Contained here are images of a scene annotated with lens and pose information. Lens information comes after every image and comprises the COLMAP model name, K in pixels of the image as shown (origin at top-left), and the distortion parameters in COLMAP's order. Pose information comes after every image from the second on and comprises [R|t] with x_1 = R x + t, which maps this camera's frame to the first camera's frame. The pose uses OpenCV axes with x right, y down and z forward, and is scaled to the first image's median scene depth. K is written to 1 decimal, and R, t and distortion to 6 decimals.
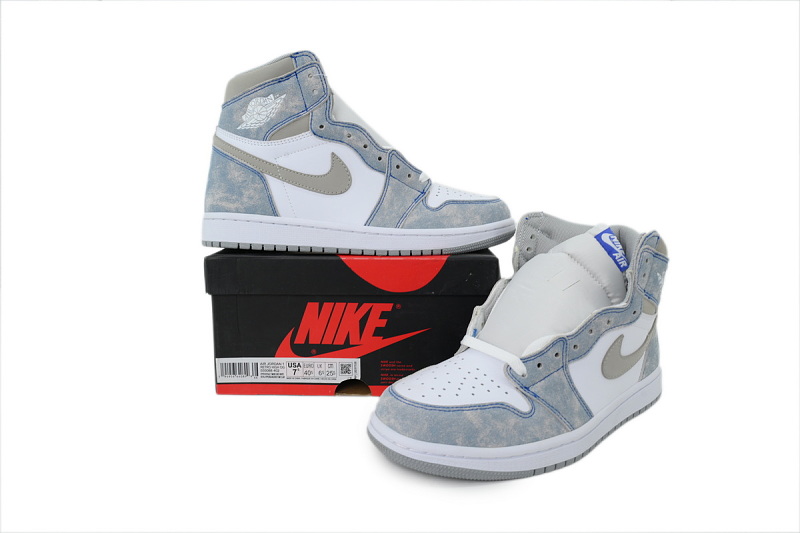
lens RADIAL K [[474.4, 0, 400.0], [0, 474.4, 266.5], [0, 0, 1]] dist [0.000710, 0.000080]
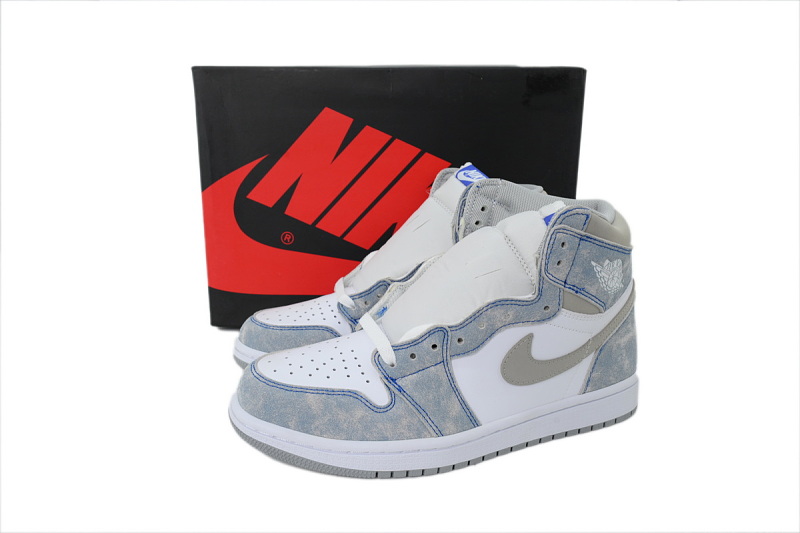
lens RADIAL K [[474.4, 0, 400.0], [0, 474.4, 266.5], [0, 0, 1]] dist [0.000710, 0.000080]
pose [[0.956921, 0.087596, -0.276819, 0.489408], [-0.069695, 0.994829, 0.073878, -0.014915], [0.281859, -0.051403, 0.958078, 0.175835]]
